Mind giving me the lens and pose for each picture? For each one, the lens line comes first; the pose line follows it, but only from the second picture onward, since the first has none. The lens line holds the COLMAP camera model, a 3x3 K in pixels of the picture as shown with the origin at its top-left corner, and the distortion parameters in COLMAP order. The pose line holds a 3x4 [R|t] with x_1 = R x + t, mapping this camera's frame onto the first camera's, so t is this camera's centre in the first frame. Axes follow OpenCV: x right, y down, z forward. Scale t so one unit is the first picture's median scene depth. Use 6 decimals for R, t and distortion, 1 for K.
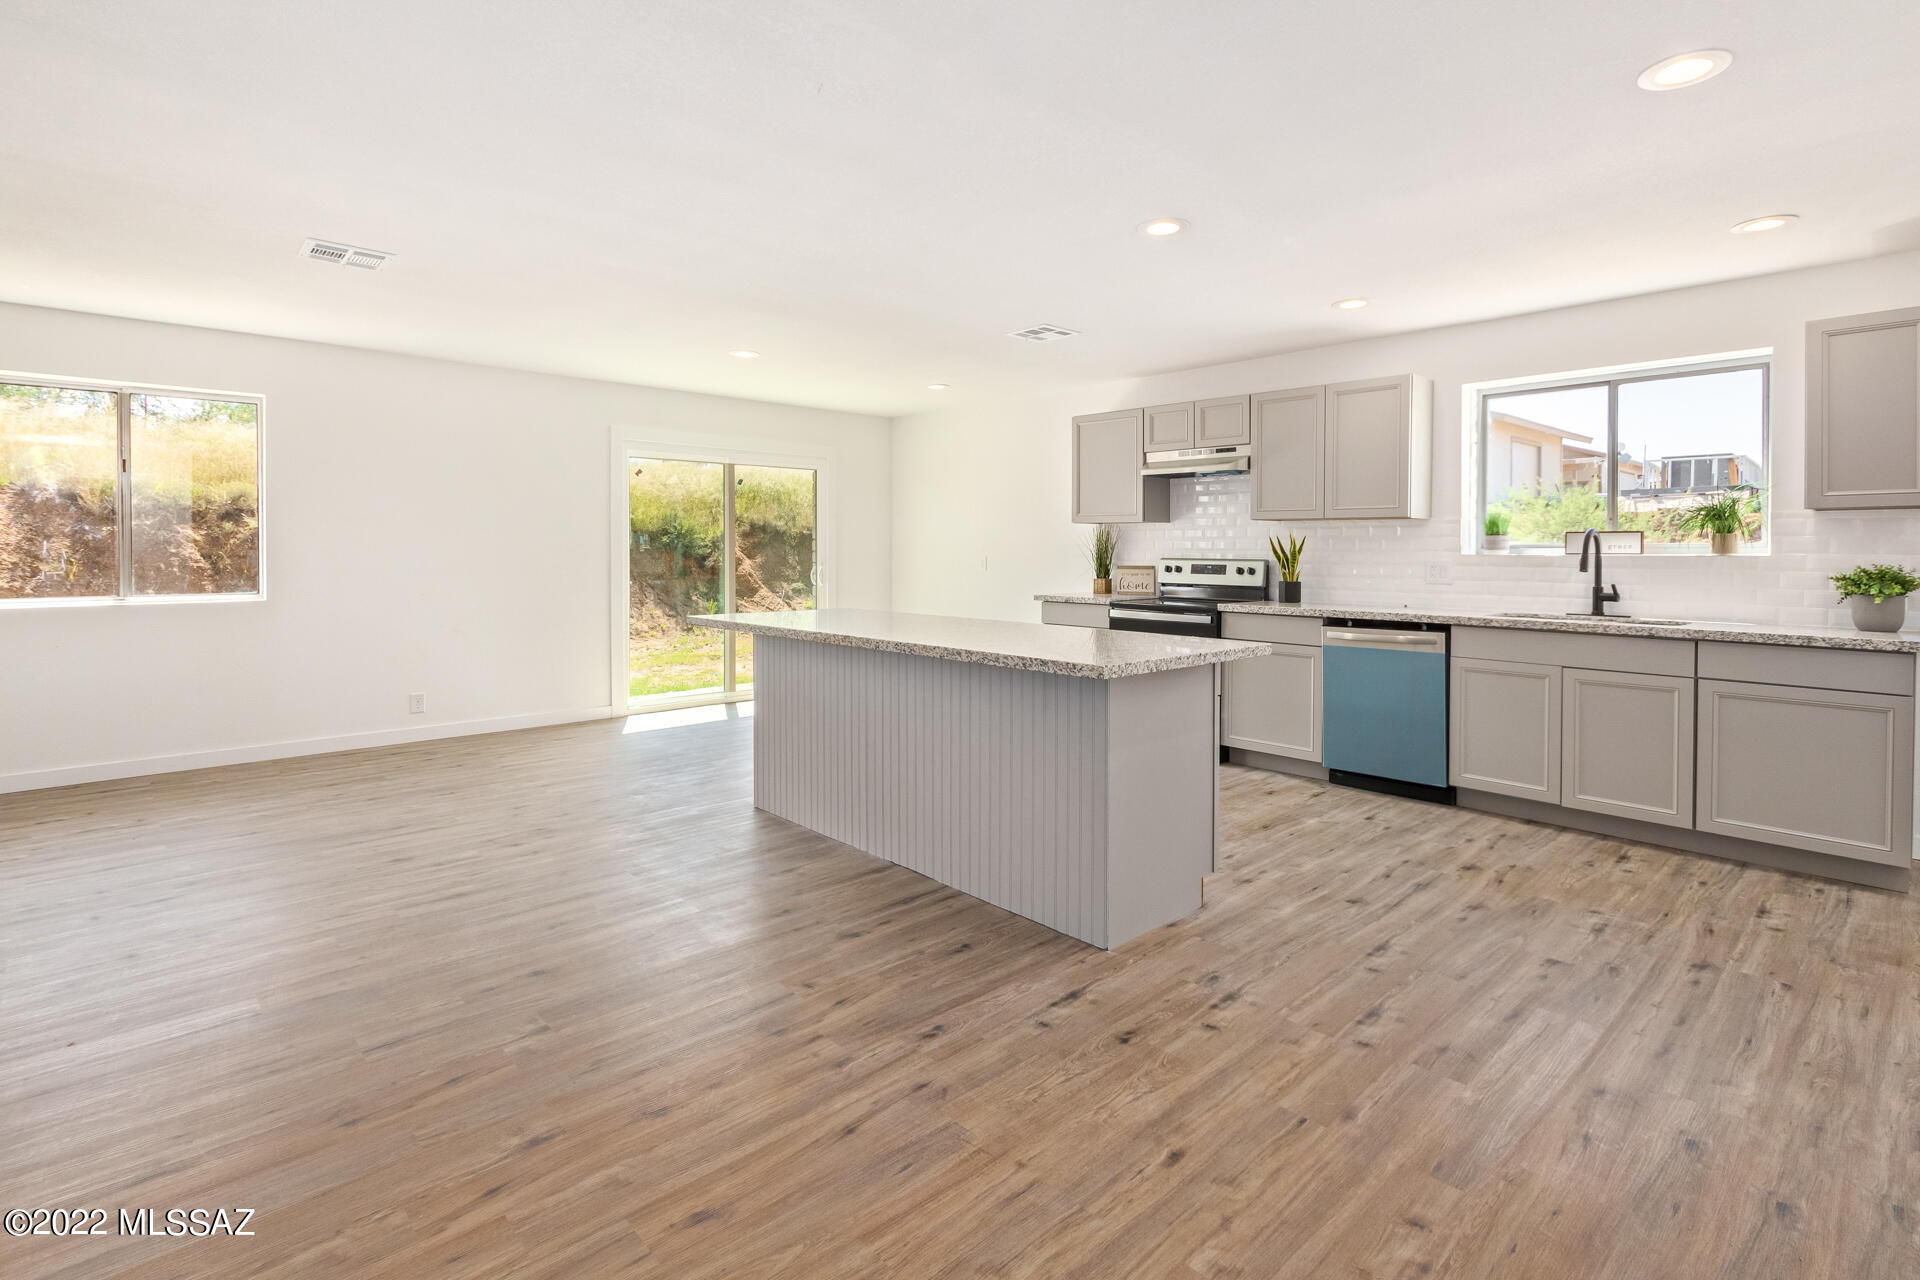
lens RADIAL K [[897.4, 0, 954.7], [0, 897.4, 558.5], [0, 0, 1]] dist [0.011127, -0.003857]
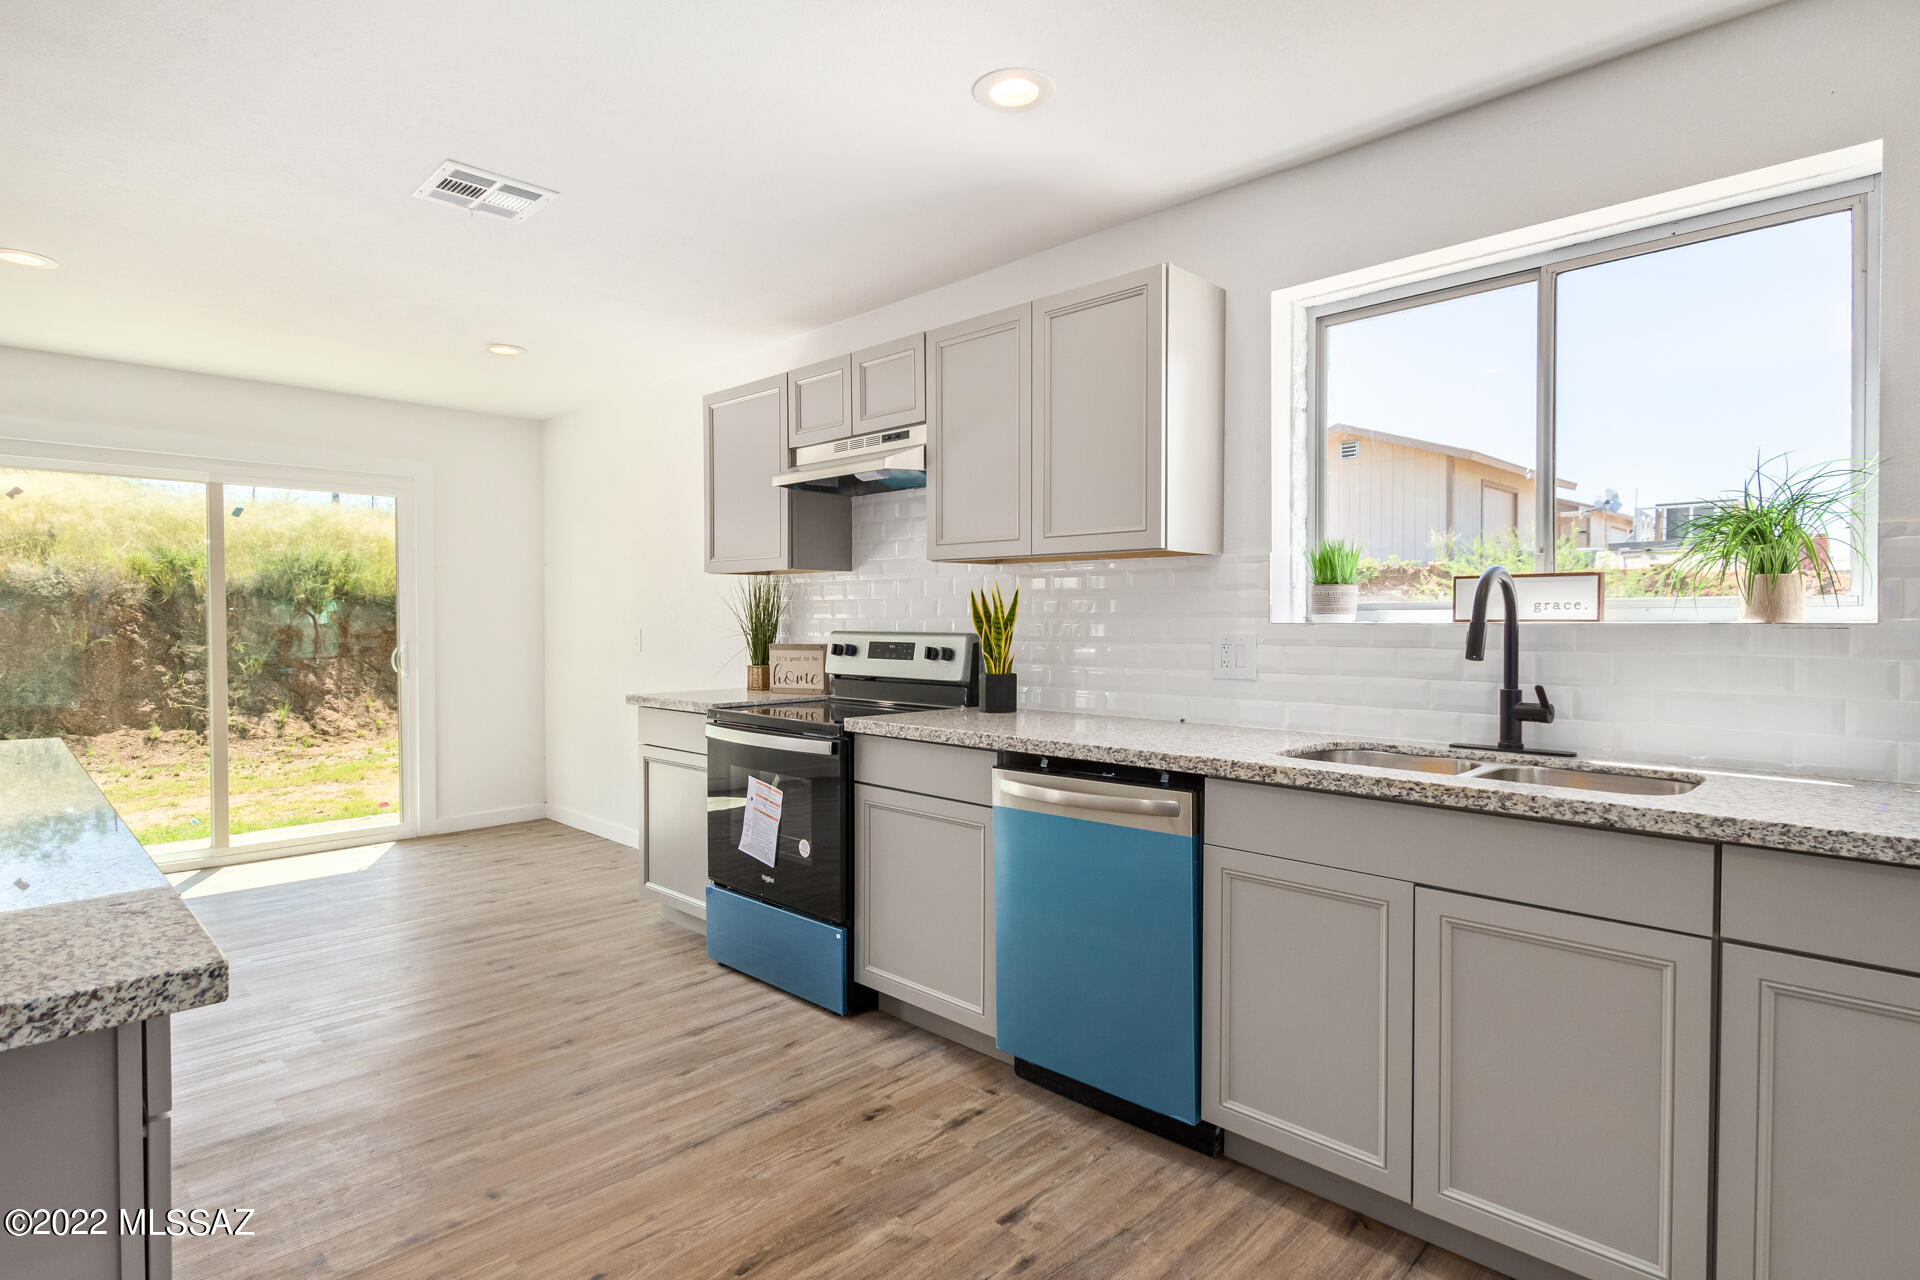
lens RADIAL K [[988.2, 0, 965.2], [0, 988.2, 634.6], [0, 0, 1]] dist [0.001619, 0.001646]
pose [[0.998534, -0.005485, 0.053848, 0.322202], [0.005192, 0.999971, 0.005577, -0.001604], [-0.053877, -0.005289, 0.998534, 0.401191]]
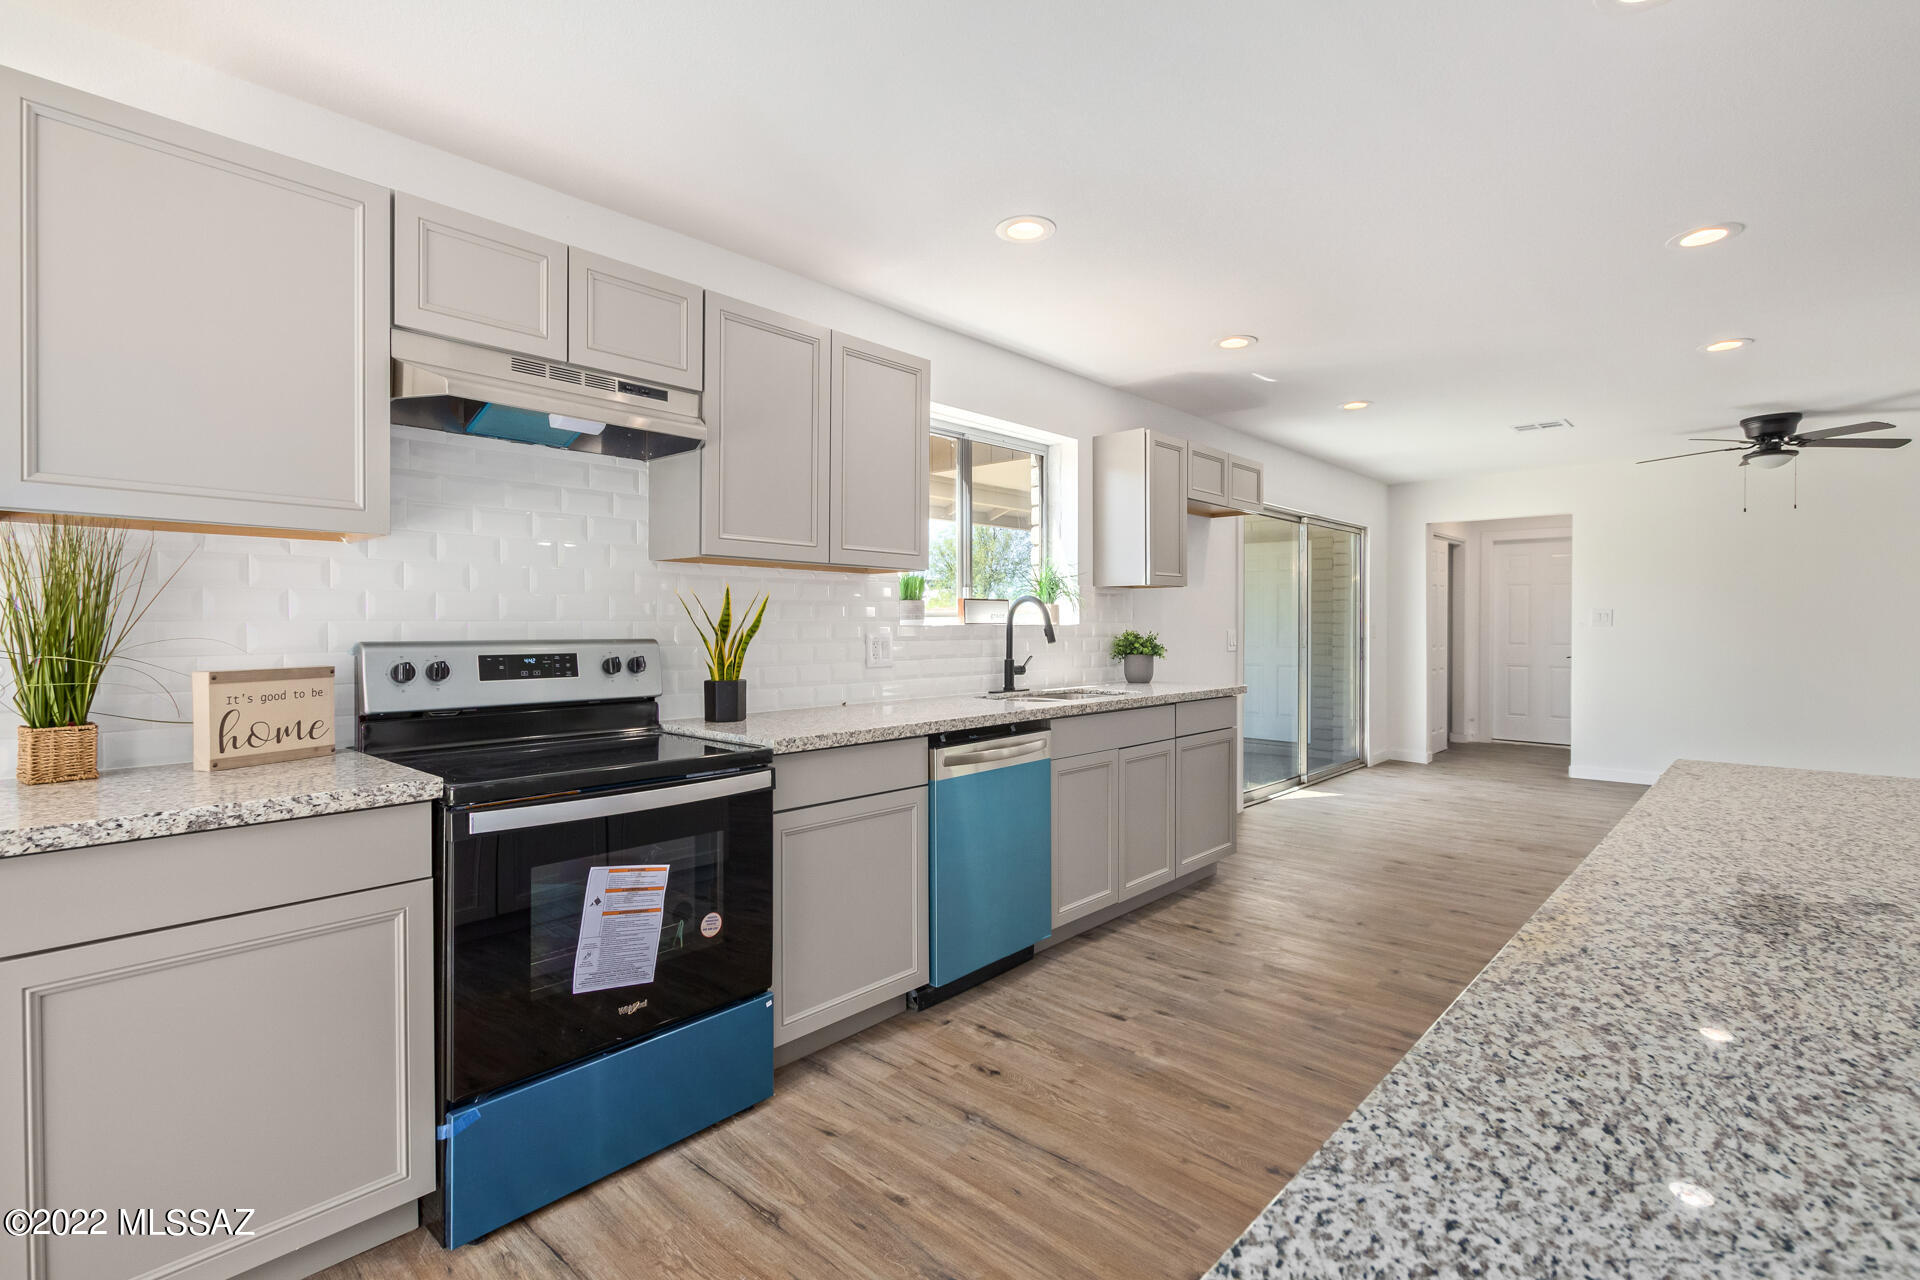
lens RADIAL K [[897.4, 0, 950.4], [0, 897.4, 633.2], [0, 0, 1]] dist [0.011127, -0.003857]
pose [[-0.083634, -0.016626, 0.996358, -0.151927], [0.008639, 0.999811, 0.017409, -0.009352], [-0.996459, 0.010064, -0.083475, 0.917050]]
